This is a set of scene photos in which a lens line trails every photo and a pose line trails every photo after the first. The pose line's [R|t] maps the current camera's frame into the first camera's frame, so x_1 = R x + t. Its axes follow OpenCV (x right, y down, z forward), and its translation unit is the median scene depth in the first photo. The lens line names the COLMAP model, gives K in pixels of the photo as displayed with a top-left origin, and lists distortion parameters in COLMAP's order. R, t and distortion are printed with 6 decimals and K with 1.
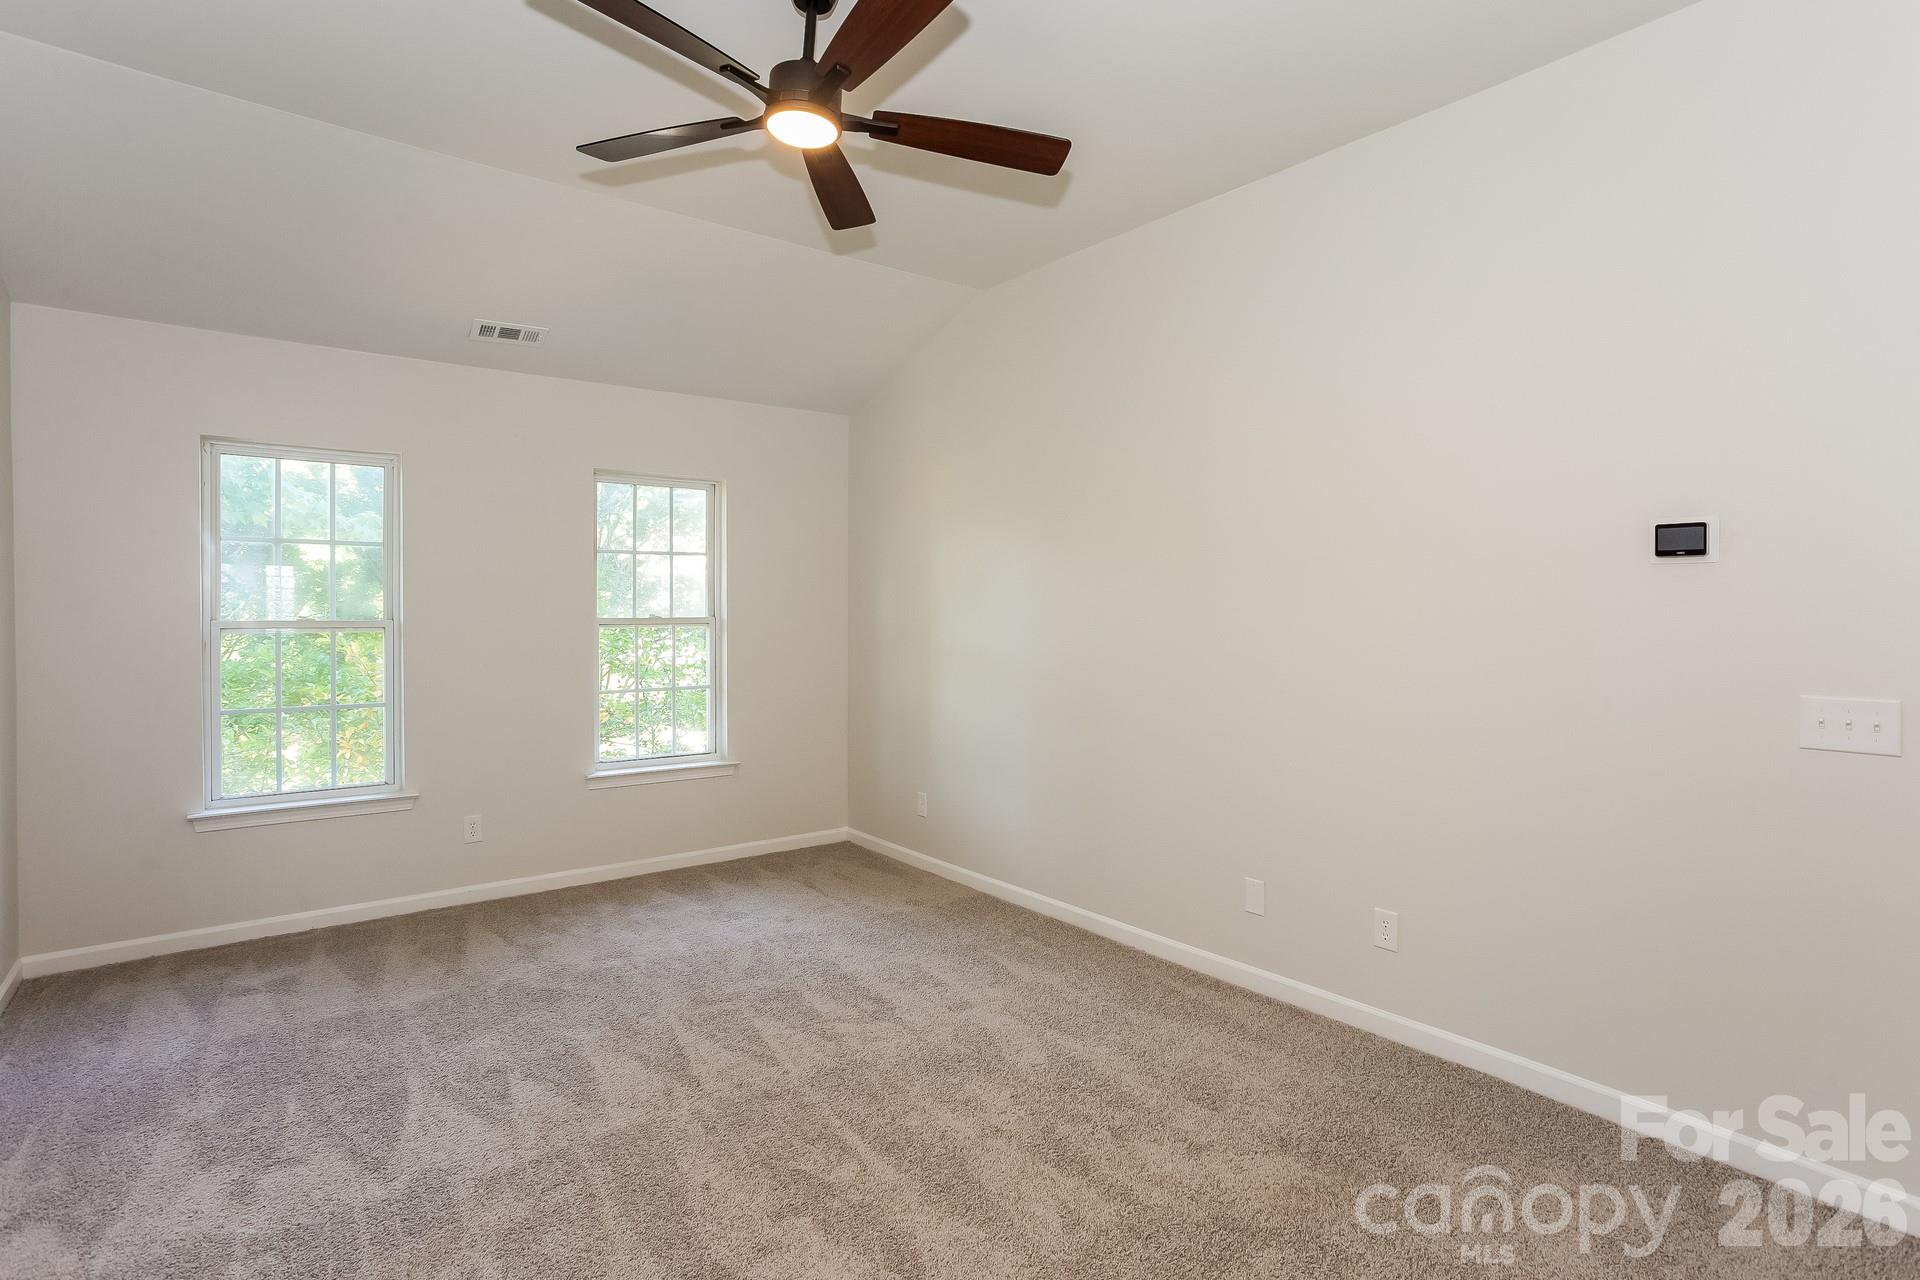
lens RADIAL K [[967.6, 0, 963.5], [0, 967.6, 593.2], [0, 0, 1]] dist [-0.001405, 0.000575]
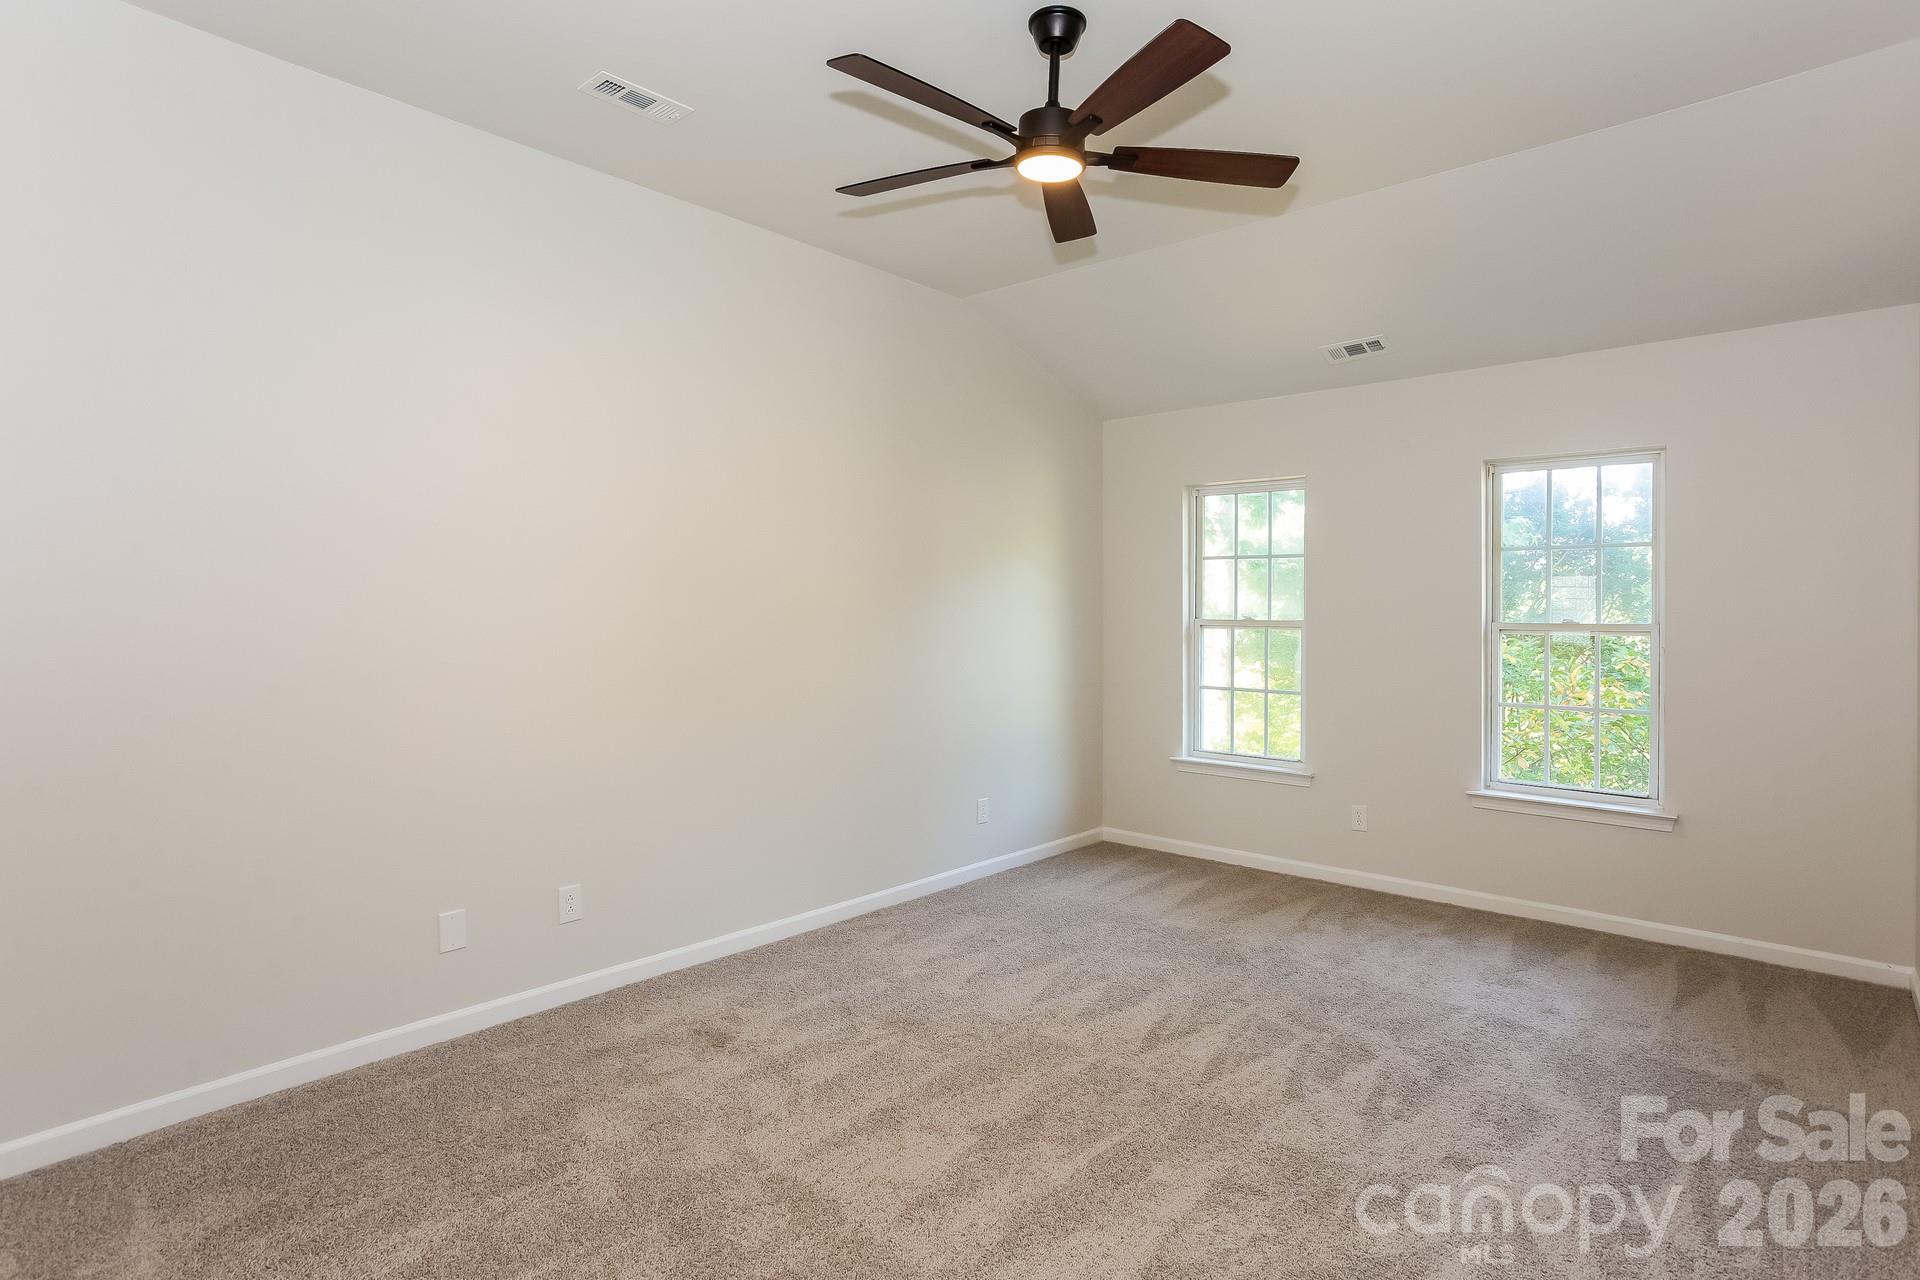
lens RADIAL K [[967.6, 0, 963.5], [0, 967.6, 593.2], [0, 0, 1]] dist [-0.001405, 0.000575]
pose [[0.228934, -0.012501, -0.973362, 0.510096], [0.007934, 0.999908, -0.010976, 0.004987], [0.973410, -0.005210, 0.229012, 0.388628]]
